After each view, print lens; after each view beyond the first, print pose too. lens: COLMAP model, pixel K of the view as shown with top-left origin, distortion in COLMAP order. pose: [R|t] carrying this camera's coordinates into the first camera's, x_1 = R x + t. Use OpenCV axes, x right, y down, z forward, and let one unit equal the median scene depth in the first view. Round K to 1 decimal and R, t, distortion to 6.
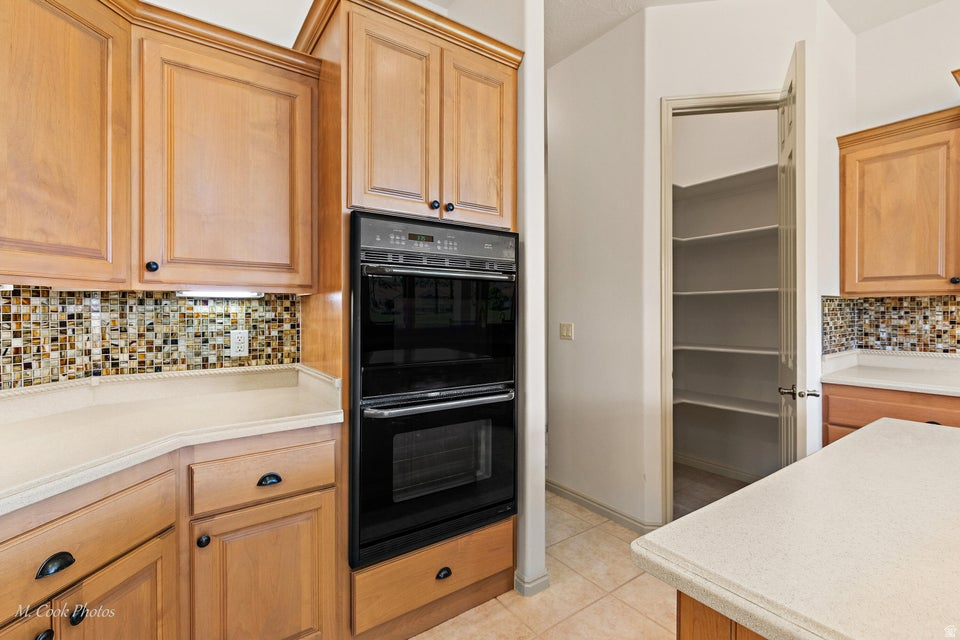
lens RADIAL K [[437.3, 0, 481.7], [0, 437.3, 312.7], [0, 0, 1]] dist [-0.001124, 0.000054]
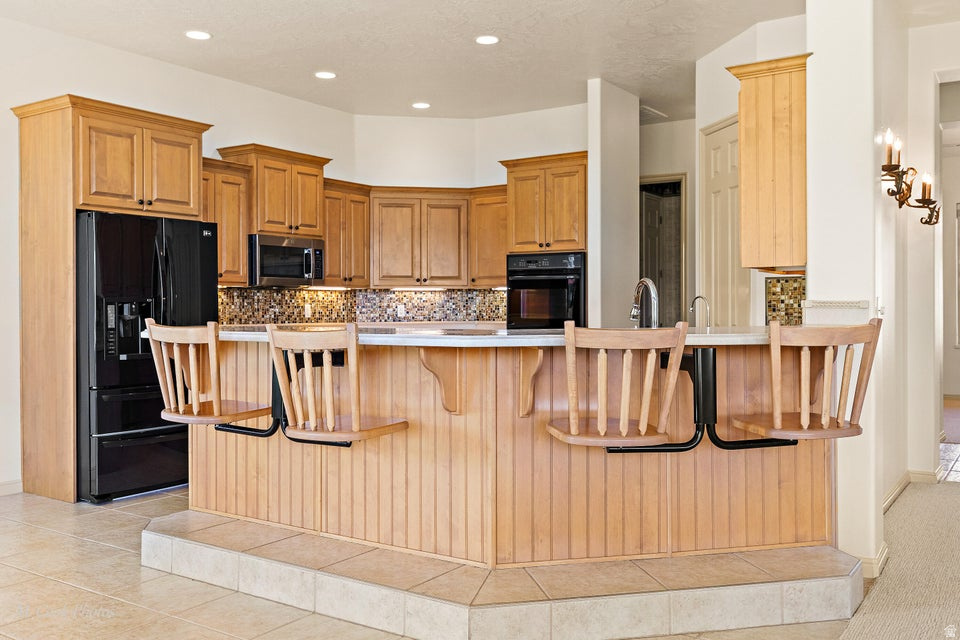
lens RADIAL K [[853.4, 0, 480.9], [0, 853.4, 316.1], [0, 0, 1]] dist [0.002803, 0.000107]
pose [[0.341680, 0.013669, -0.939717, 3.874543], [0.002314, 0.999879, 0.015386, 0.036499], [0.939814, -0.007431, 0.341607, -0.728984]]
